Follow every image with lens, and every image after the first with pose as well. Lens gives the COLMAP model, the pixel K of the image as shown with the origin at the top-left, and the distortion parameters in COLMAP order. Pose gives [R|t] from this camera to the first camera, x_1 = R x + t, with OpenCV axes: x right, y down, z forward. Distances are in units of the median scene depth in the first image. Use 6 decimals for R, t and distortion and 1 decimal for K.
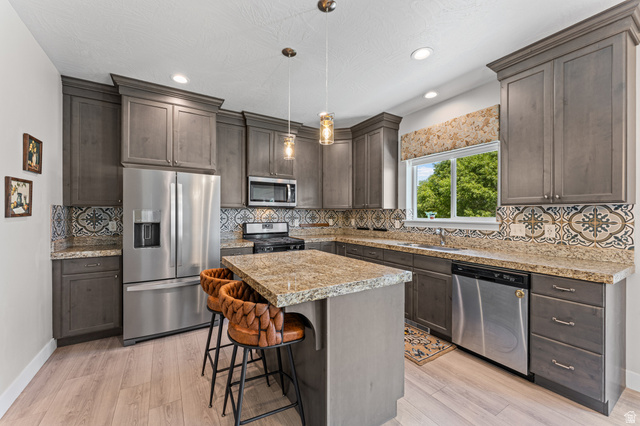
lens RADIAL K [[255.4, 0, 318.4], [0, 255.4, 214.6], [0, 0, 1]] dist [0.000252, 0.000019]
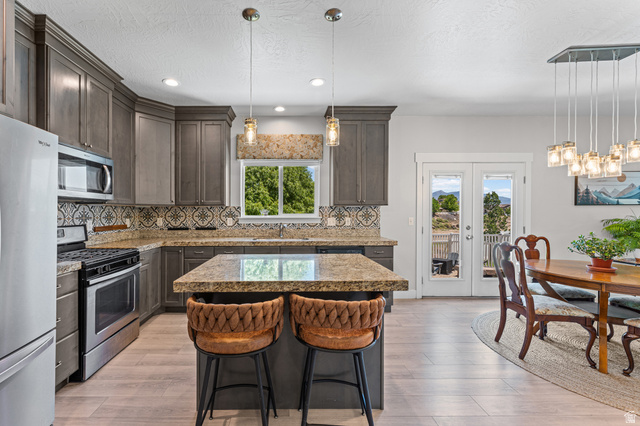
lens RADIAL K [[268.7, 0, 288.4], [0, 268.7, 215.2], [0, 0, 1]] dist [-0.000008, 0.000103]
pose [[0.517503, -0.013035, 0.855582, -0.476923], [0.004822, 0.999913, 0.012317, 0.000249], [-0.855668, -0.002248, 0.517520, 0.266523]]
